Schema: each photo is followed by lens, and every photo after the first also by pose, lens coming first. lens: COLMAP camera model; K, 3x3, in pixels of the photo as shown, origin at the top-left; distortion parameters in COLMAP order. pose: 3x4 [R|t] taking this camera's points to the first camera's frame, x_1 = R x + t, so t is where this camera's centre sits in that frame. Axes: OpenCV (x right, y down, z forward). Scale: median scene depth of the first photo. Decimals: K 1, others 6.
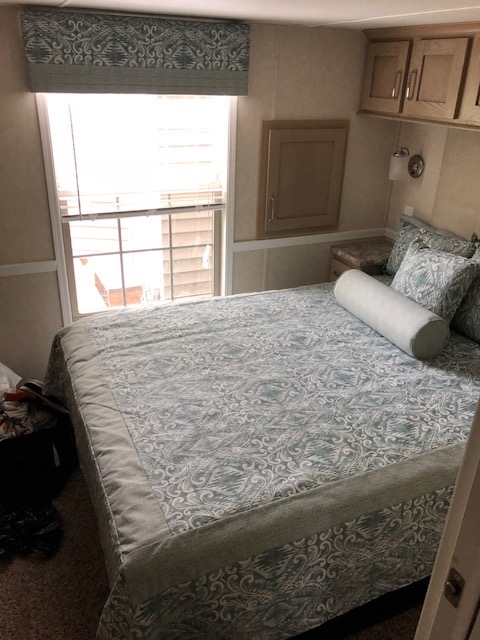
lens RADIAL K [[528.7, 0, 239.2], [0, 528.7, 318.3], [0, 0, 1]] dist [0.010513, -0.010293]
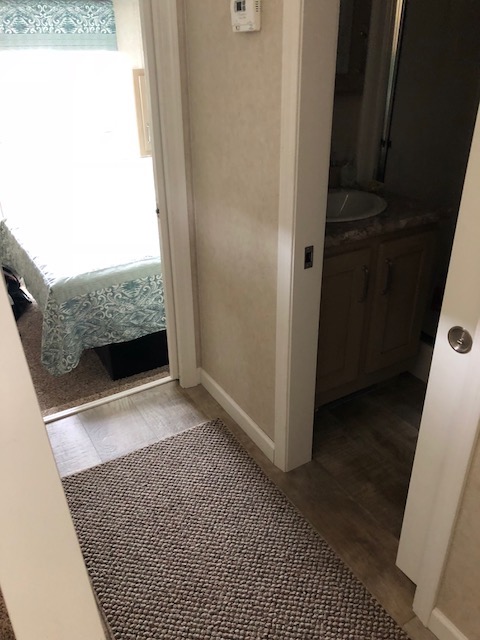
lens RADIAL K [[528.7, 0, 240.9], [0, 528.7, 321.7], [0, 0, 1]] dist [0.010513, -0.010293]
pose [[0.990603, -0.098436, 0.094953, 0.263009], [0.093103, 0.993903, 0.059062, 0.498796], [-0.100188, -0.049666, 0.993728, -0.973534]]
